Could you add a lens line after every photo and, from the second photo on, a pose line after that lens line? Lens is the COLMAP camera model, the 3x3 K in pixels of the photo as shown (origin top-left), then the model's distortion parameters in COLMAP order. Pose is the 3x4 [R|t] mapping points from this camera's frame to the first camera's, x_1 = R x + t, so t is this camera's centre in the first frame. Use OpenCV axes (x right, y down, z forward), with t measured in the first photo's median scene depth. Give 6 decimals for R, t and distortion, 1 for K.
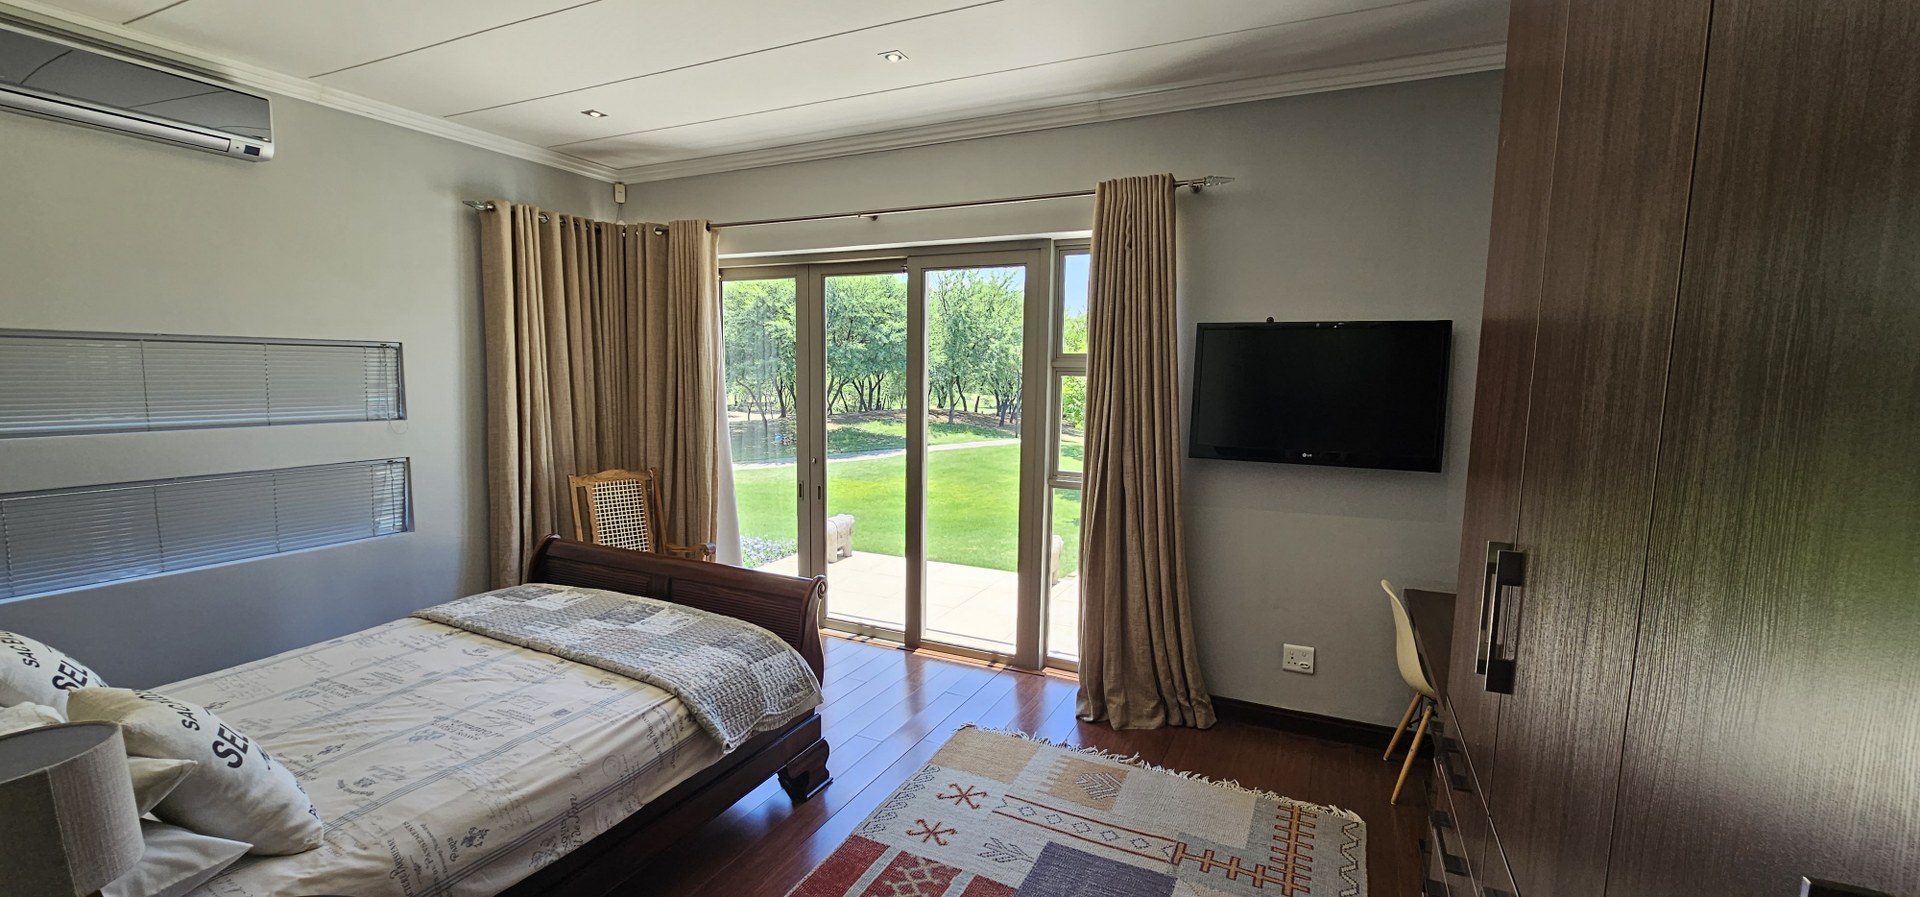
lens RADIAL K [[780.8, 0, 947.2], [0, 780.8, 459.5], [0, 0, 1]] dist [-0.004536, -0.000907]
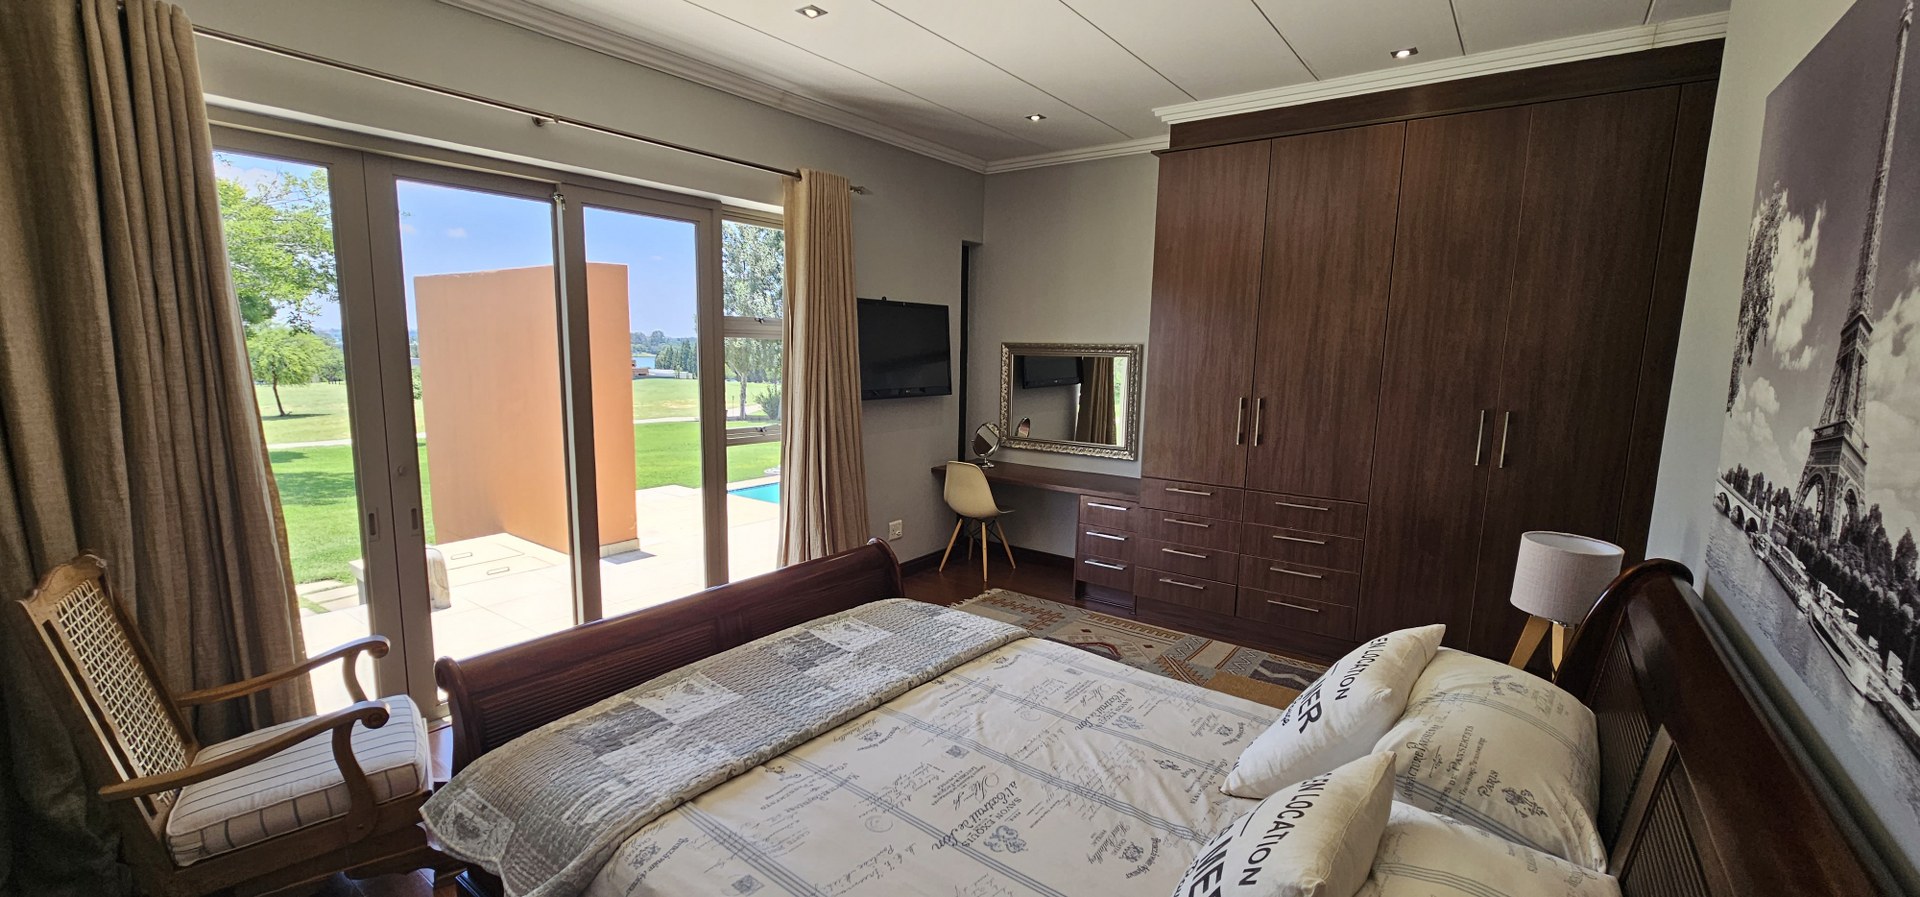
lens RADIAL K [[780.8, 0, 947.2], [0, 780.8, 459.5], [0, 0, 1]] dist [-0.004536, -0.000907]
pose [[0.187628, -0.151786, 0.970441, -1.097946], [0.097606, 0.985979, 0.135345, -0.079083], [-0.977378, 0.069327, 0.199813, 0.692332]]
